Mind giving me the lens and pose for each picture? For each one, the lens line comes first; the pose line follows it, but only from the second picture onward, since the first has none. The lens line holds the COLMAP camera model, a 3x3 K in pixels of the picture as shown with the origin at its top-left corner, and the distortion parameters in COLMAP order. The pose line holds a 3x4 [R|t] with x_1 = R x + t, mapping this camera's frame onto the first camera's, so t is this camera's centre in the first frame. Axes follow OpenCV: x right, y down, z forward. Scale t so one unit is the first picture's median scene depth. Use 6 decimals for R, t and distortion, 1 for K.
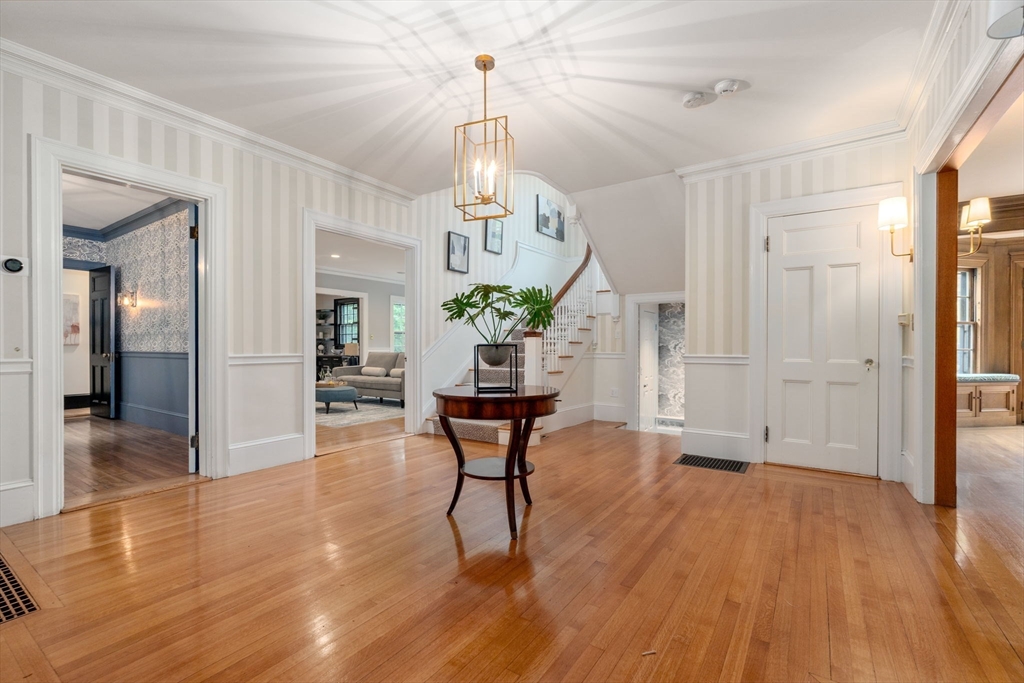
lens RADIAL K [[456.3, 0, 502.4], [0, 456.3, 348.6], [0, 0, 1]] dist [-0.002062, 0.000904]
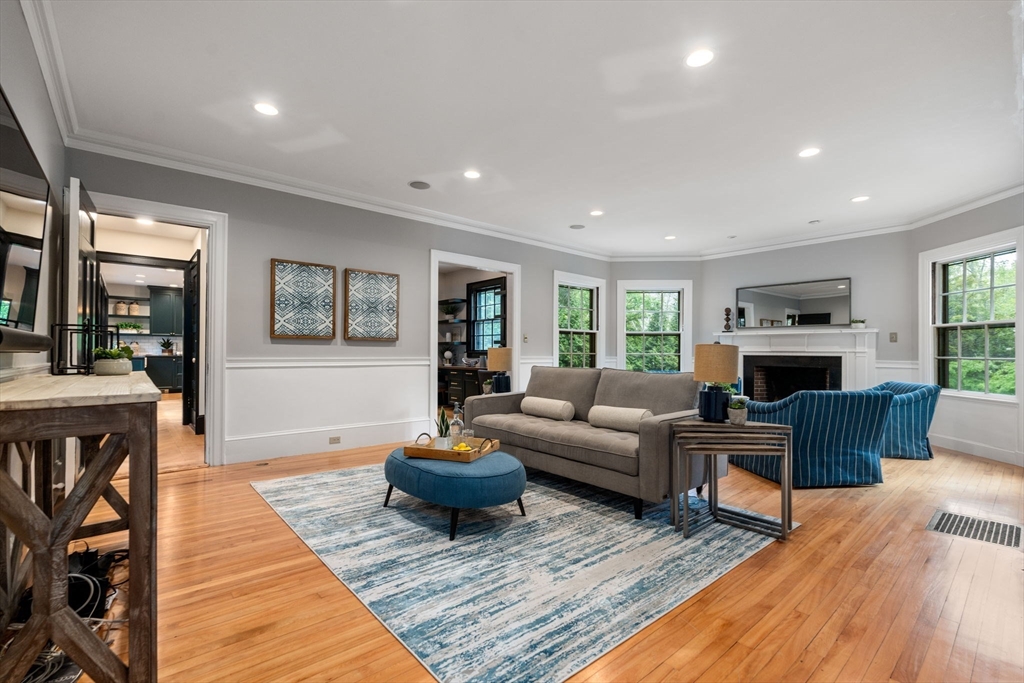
lens RADIAL K [[456.3, 0, 509.4], [0, 456.3, 340.2], [0, 0, 1]] dist [-0.002062, 0.000904]
pose [[0.967730, -0.007450, -0.251878, -0.144151], [-0.000243, 0.999535, -0.030499, -0.004203], [0.251988, 0.029576, 0.967278, 0.381276]]
